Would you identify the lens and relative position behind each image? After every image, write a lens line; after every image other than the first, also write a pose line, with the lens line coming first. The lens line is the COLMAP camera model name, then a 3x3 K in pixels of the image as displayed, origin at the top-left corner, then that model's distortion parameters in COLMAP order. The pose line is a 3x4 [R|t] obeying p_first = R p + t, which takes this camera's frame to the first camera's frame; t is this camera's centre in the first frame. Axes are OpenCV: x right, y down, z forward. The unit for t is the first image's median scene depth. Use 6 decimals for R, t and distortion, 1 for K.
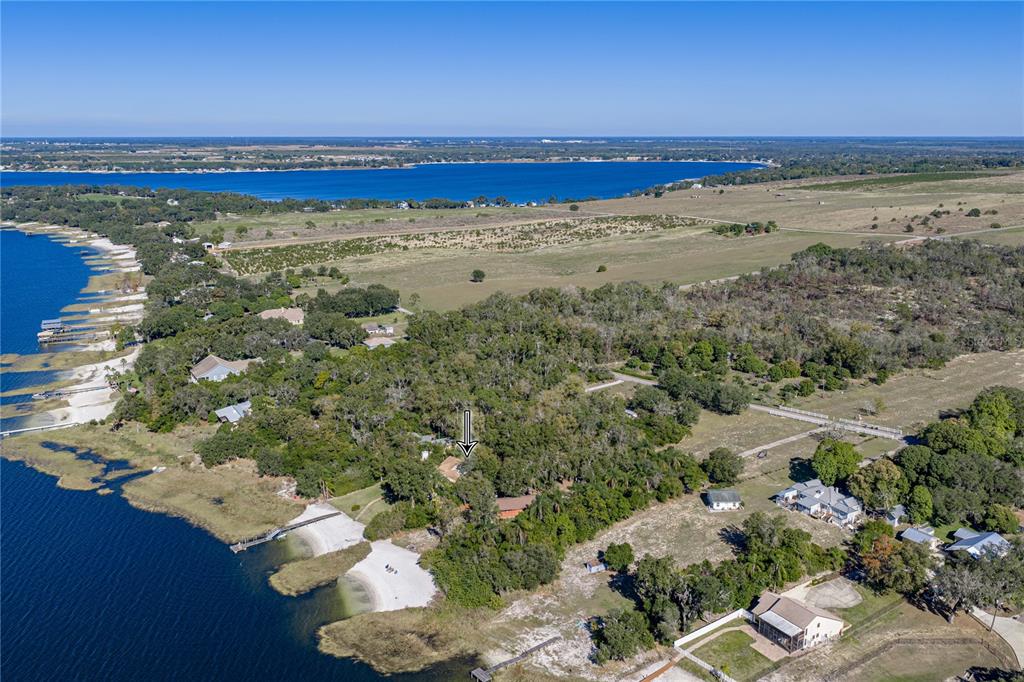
lens RADIAL K [[857.7, 0, 512.0], [0, 857.7, 341.0], [0, 0, 1]] dist [0.004736, -0.004434]
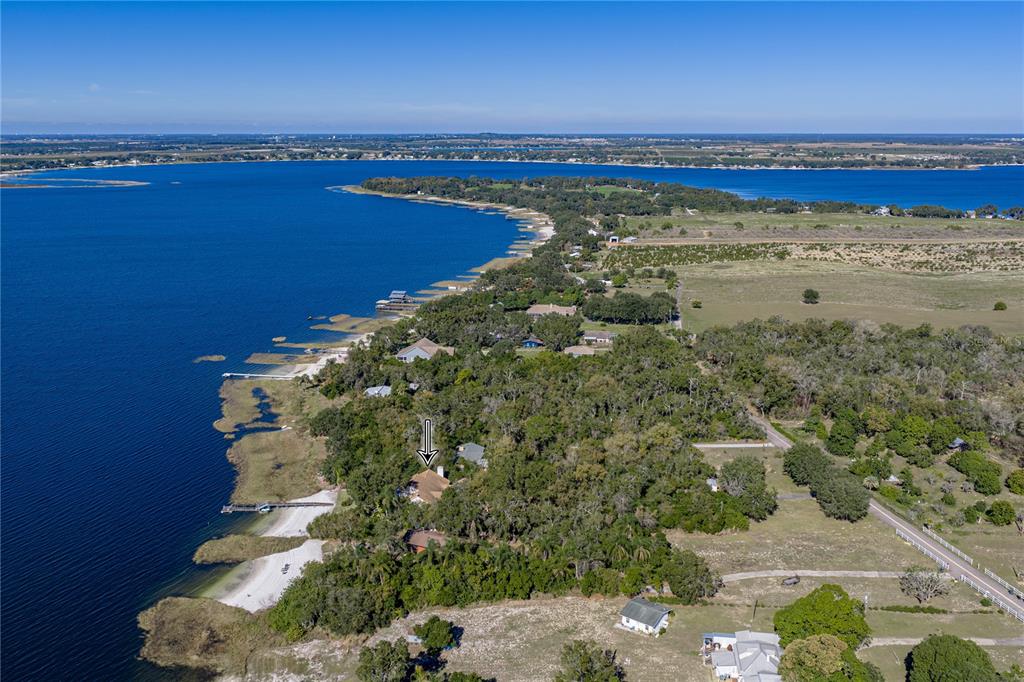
lens RADIAL K [[862.2, 0, 505.8], [0, 862.2, 337.9], [0, 0, 1]] dist [0.007632, -0.004761]
pose [[0.789774, 0.142929, -0.596513, 0.260219], [-0.143547, 0.988536, 0.046807, -0.034470], [0.596365, 0.048660, 0.801237, 0.141938]]
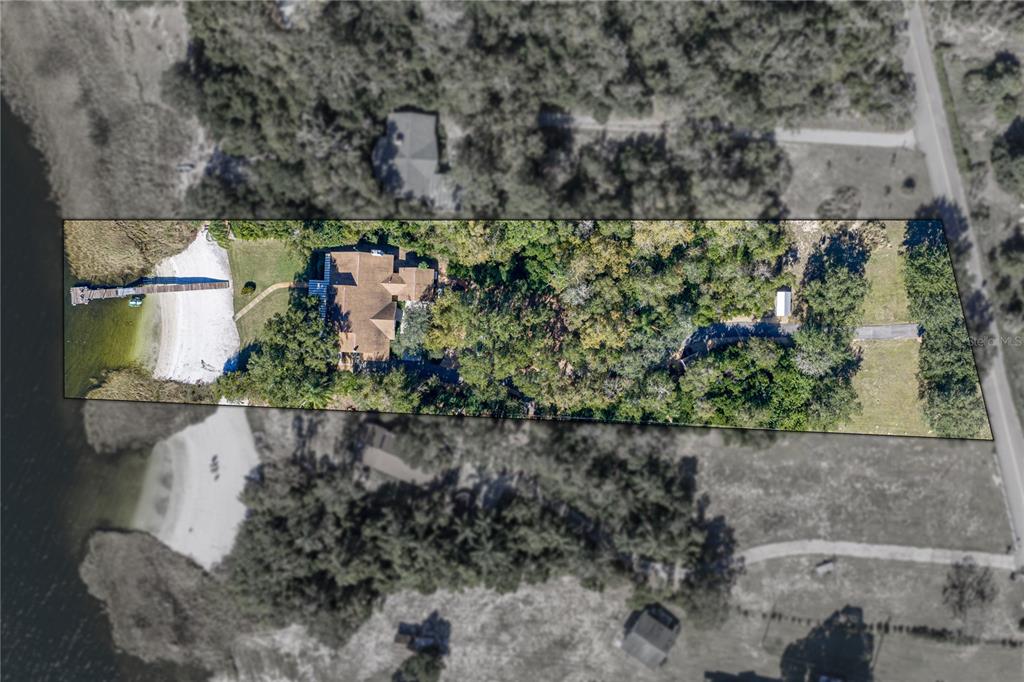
lens RADIAL K [[862.2, 0, 505.8], [0, 862.2, 337.9], [0, 0, 1]] dist [0.007632, -0.004761]
pose [[0.821476, 0.570222, -0.004908, 0.007075], [-0.133101, 0.200105, 0.970692, -0.242141], [0.554492, -0.796746, 0.240278, 0.442893]]
